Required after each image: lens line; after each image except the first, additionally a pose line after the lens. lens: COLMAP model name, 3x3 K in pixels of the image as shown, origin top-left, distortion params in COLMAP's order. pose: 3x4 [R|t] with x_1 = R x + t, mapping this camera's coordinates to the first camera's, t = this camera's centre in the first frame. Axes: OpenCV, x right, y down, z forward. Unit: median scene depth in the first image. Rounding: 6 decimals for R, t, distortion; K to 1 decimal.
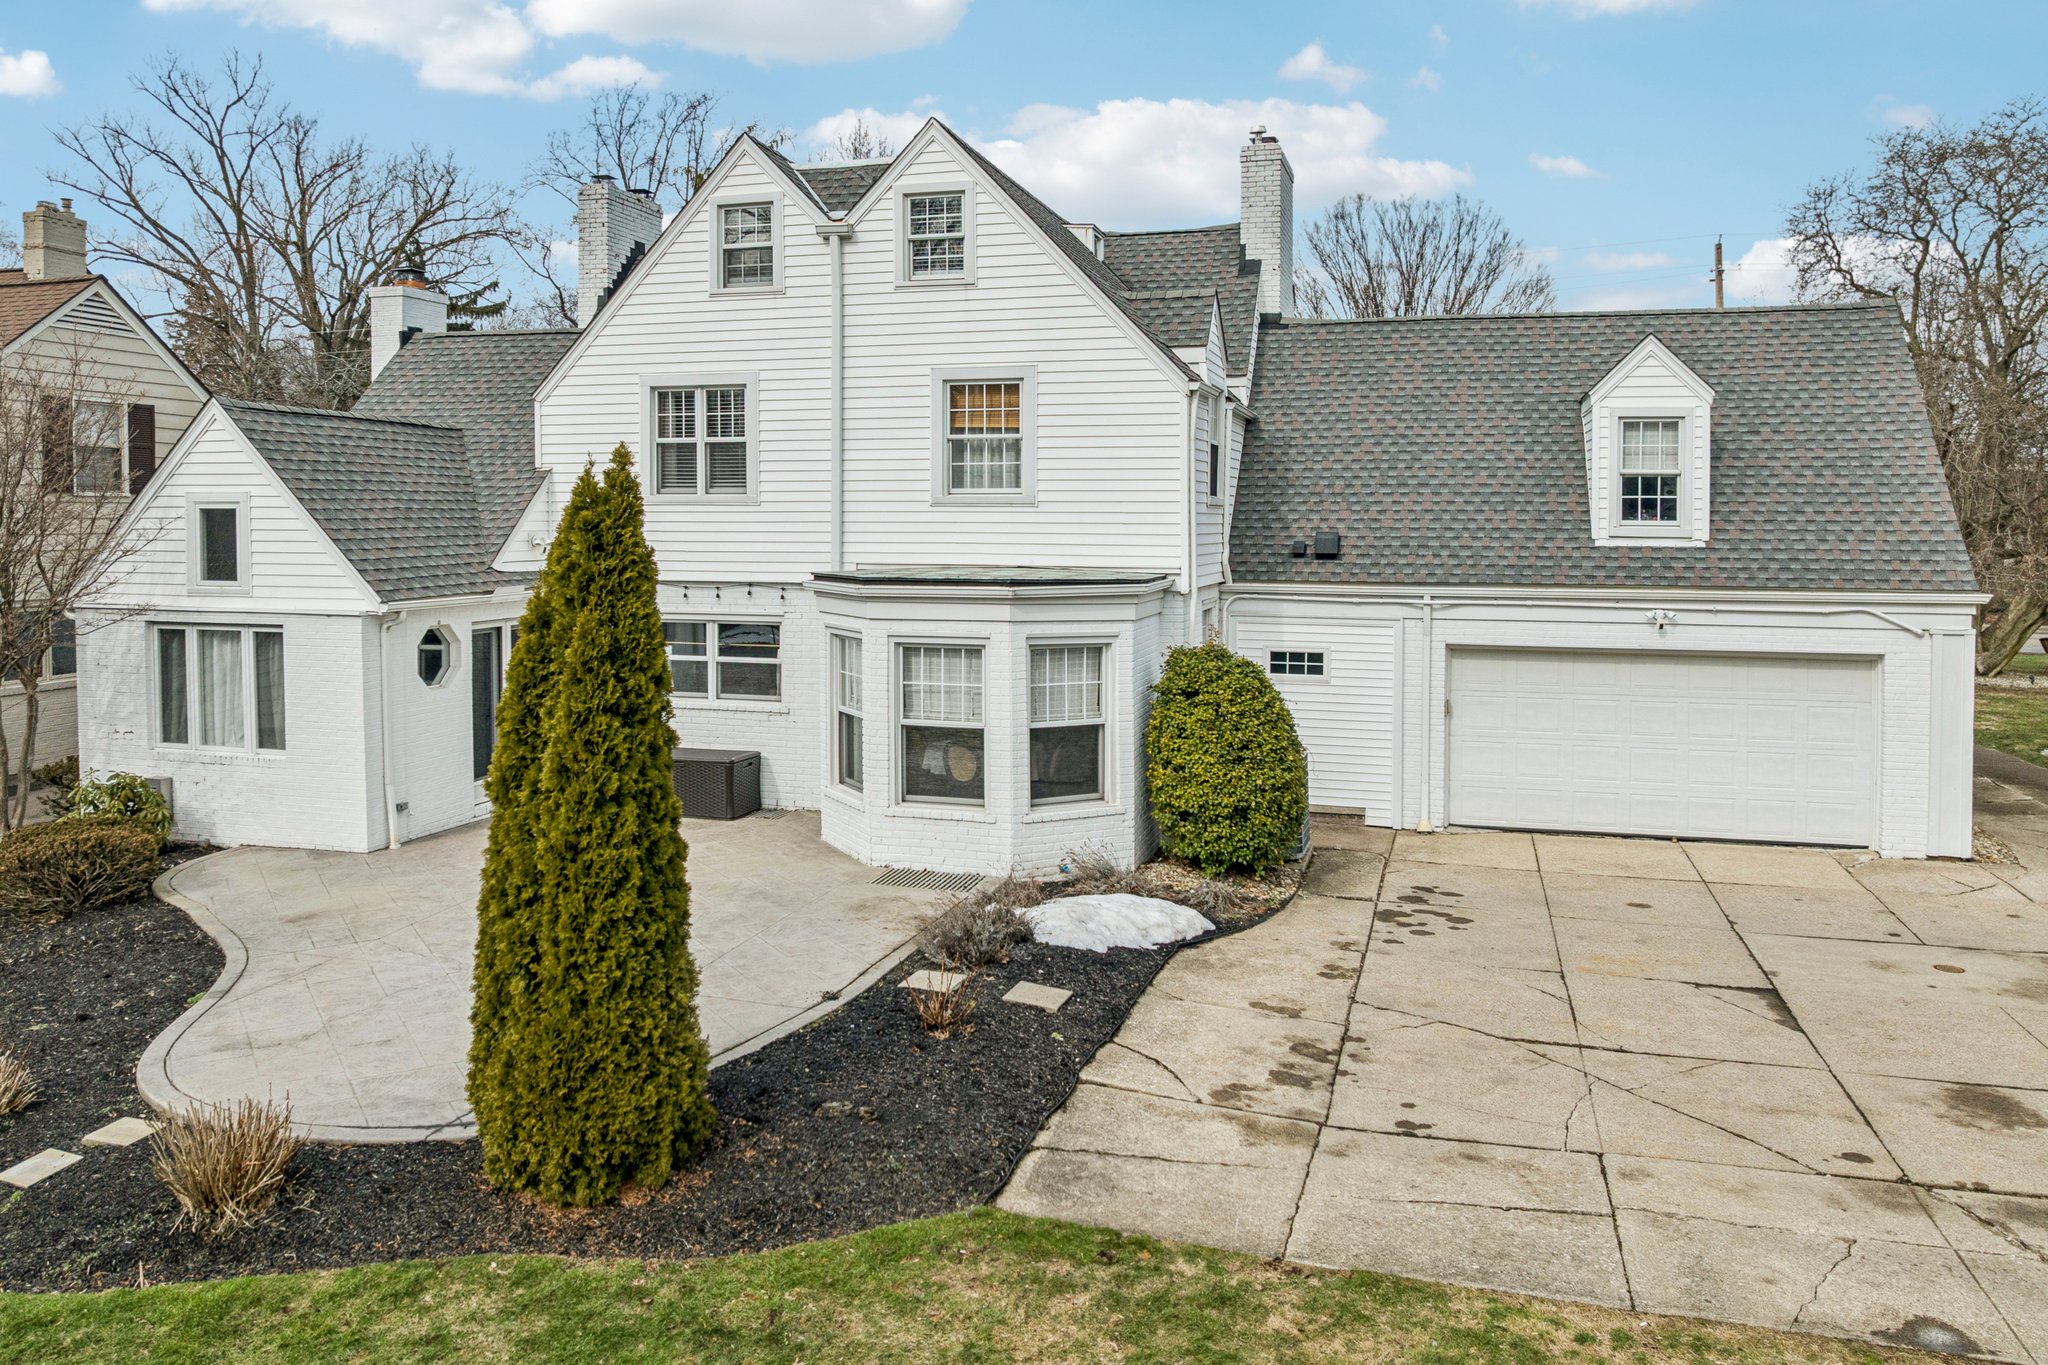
lens RADIAL K [[1424.6, 0, 1026.4], [0, 1424.6, 592.6], [0, 0, 1]] dist [-0.030023, -0.000002]
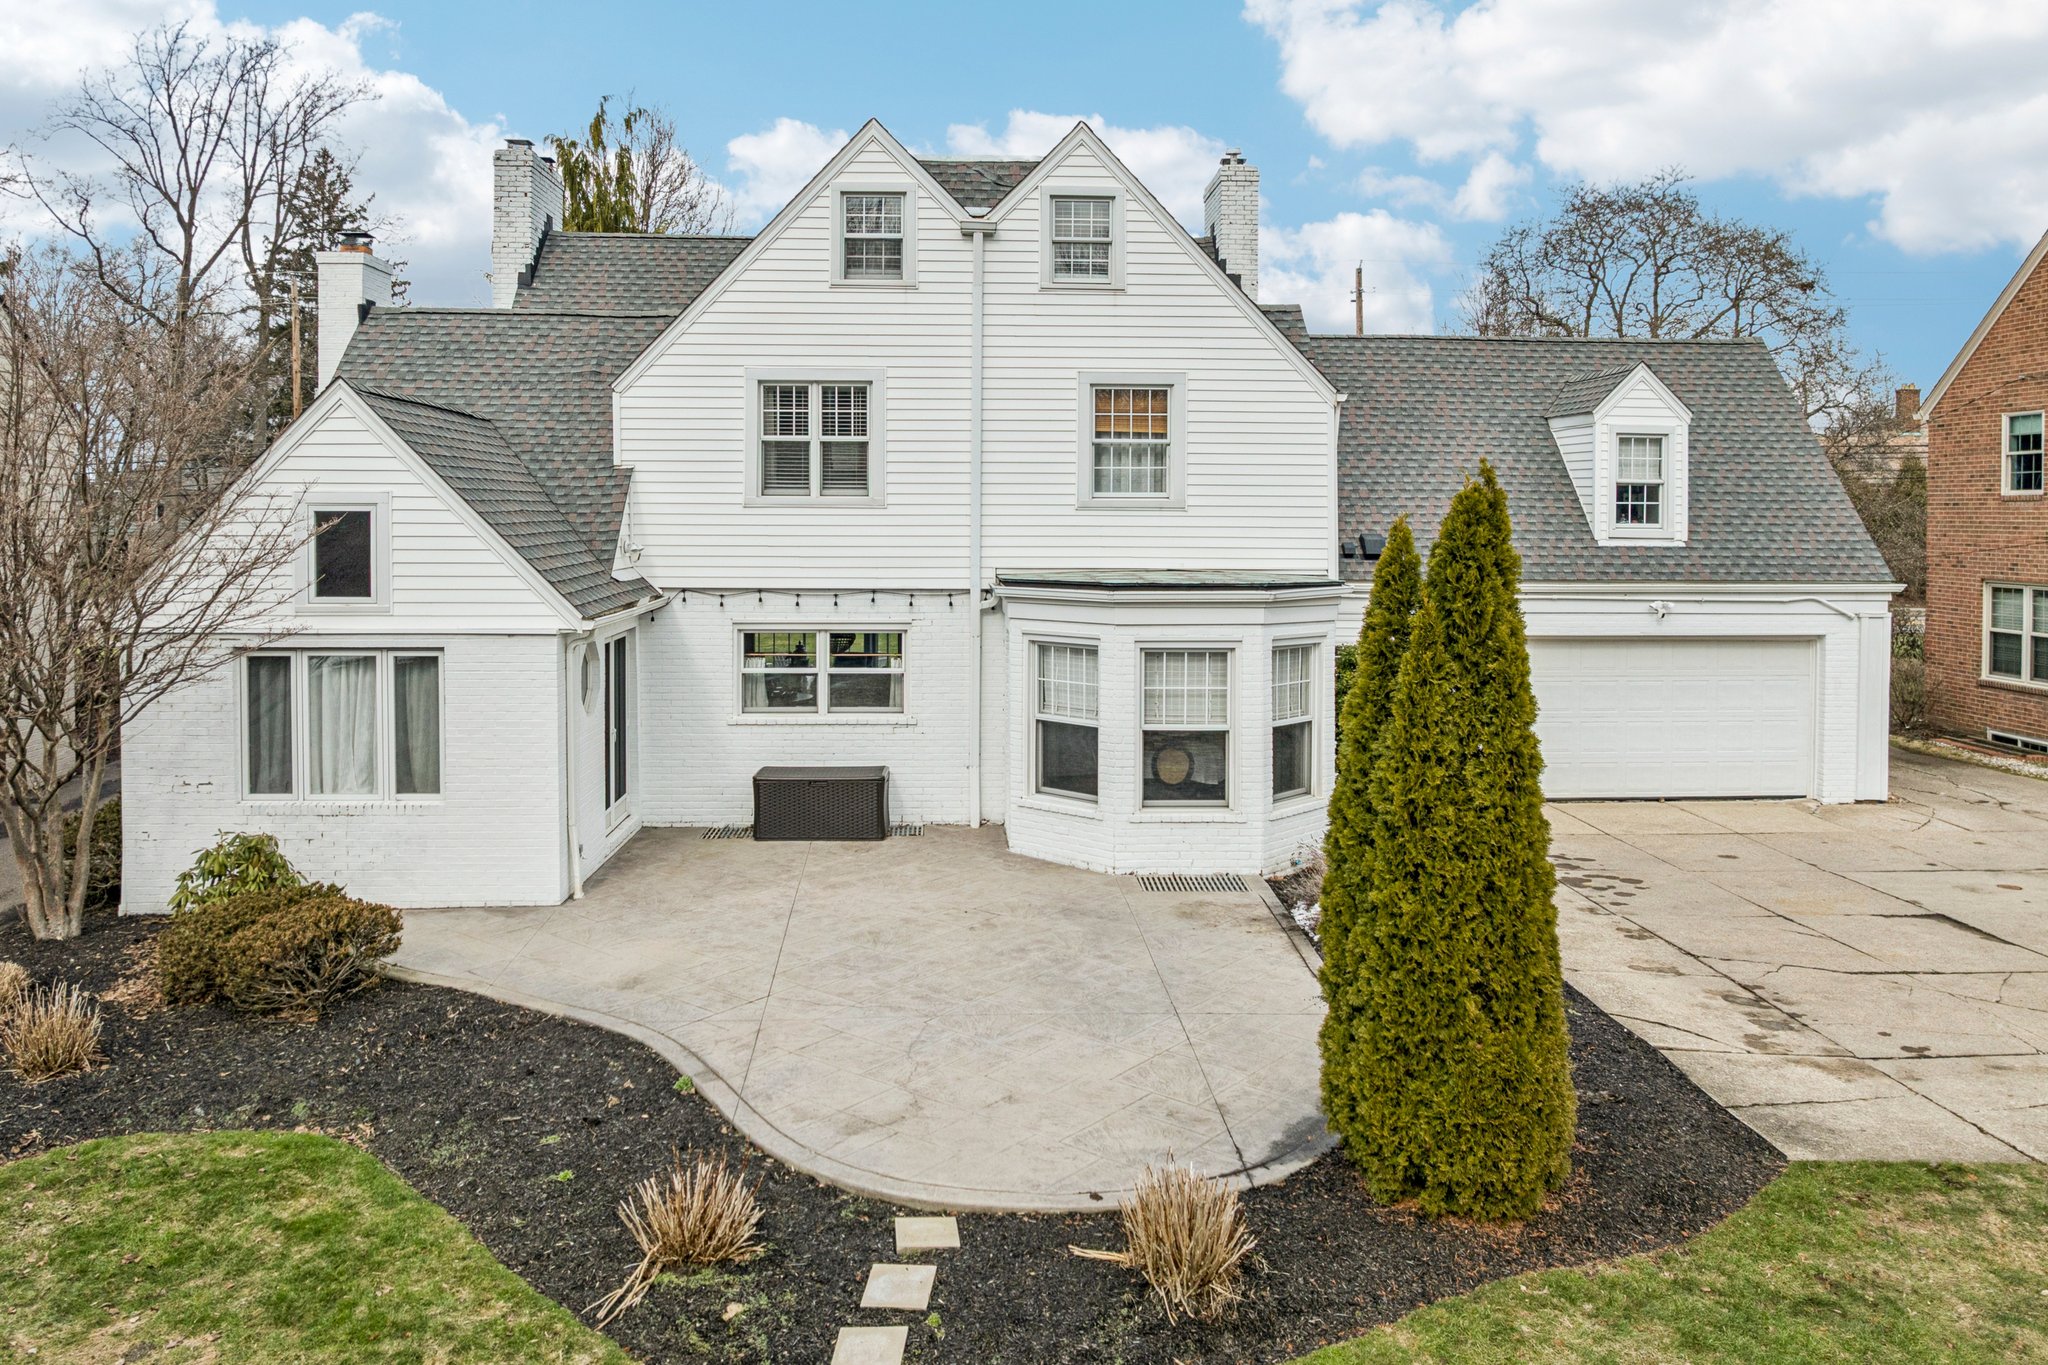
lens RADIAL K [[1425.4, 0, 1023.9], [0, 1425.4, 573.3], [0, 0, 1]] dist [-0.030272, 0.003357]
pose [[0.950381, -0.011236, 0.310885, -0.409420], [0.014269, 0.999870, -0.007485, -0.009459], [-0.310760, 0.011550, 0.950418, 0.064393]]
